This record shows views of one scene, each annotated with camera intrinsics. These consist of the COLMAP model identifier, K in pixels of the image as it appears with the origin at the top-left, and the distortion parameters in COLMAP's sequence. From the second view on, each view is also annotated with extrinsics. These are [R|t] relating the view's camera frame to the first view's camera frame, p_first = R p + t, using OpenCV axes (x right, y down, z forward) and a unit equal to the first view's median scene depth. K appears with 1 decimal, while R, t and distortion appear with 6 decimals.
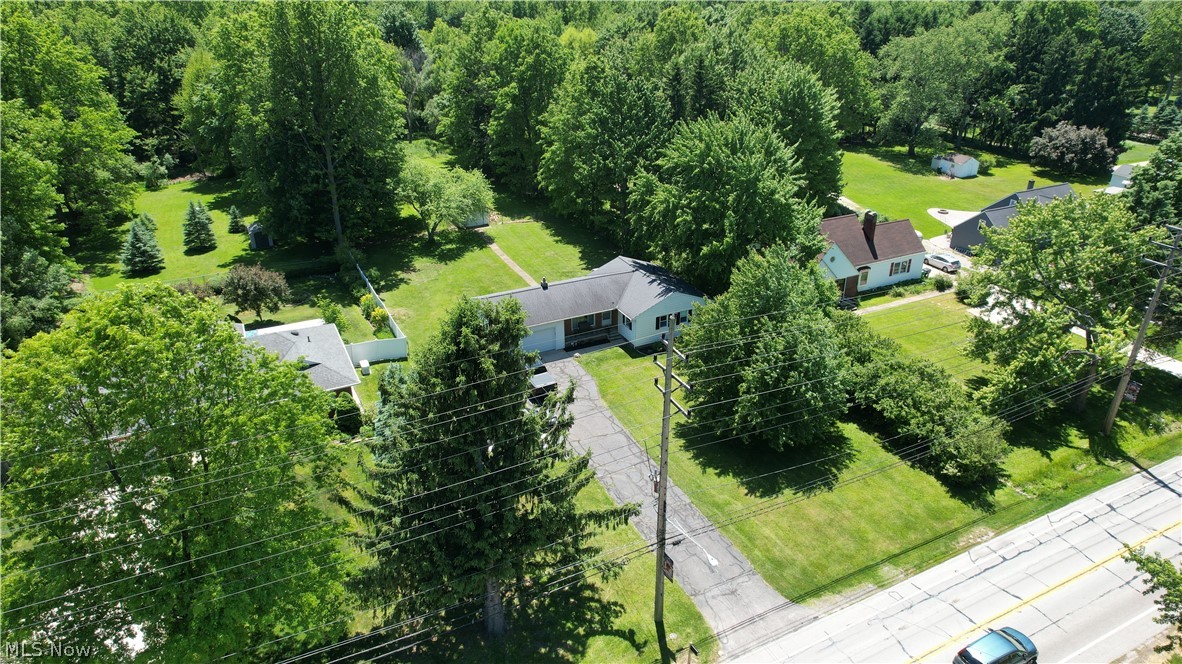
lens RADIAL K [[731.1, 0, 595.2], [0, 731.1, 337.3], [0, 0, 1]] dist [-0.032397, 0.000390]
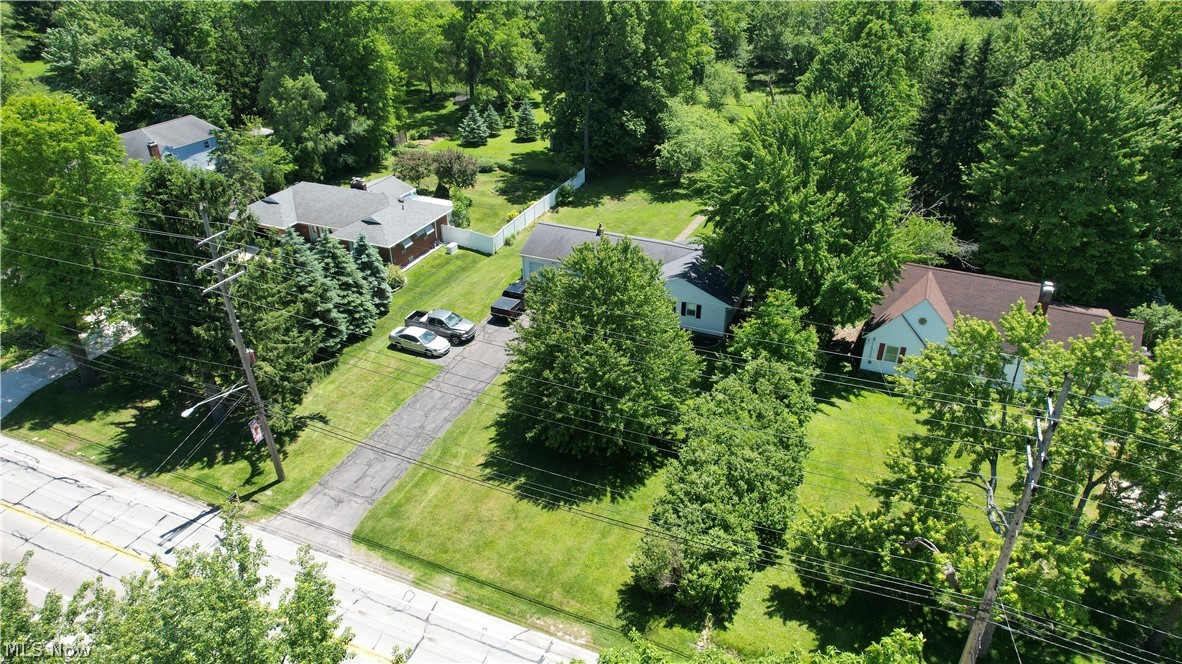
lens RADIAL K [[720.6, 0, 591.0], [0, 720.6, 332.0], [0, 0, 1]] dist [-0.044283, 0.040467]
pose [[0.665110, 0.382305, -0.641460, 0.904951], [-0.341593, 0.919628, 0.193904, -0.194673], [0.664035, 0.090151, 0.742247, 0.374864]]
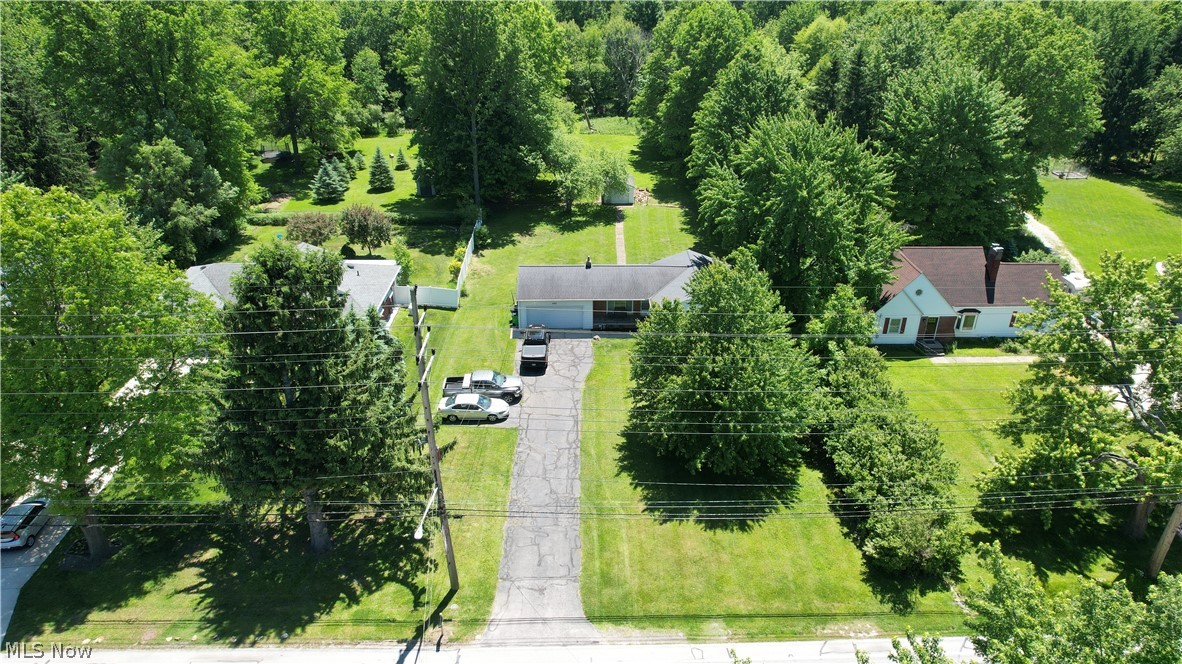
lens RADIAL K [[731.1, 0, 595.2], [0, 731.1, 337.3], [0, 0, 1]] dist [-0.032397, 0.000390]
pose [[0.909452, 0.202181, -0.363346, 0.475114], [-0.195291, 0.979144, 0.056025, -0.044904], [0.367095, 0.020007, 0.929968, 0.095640]]
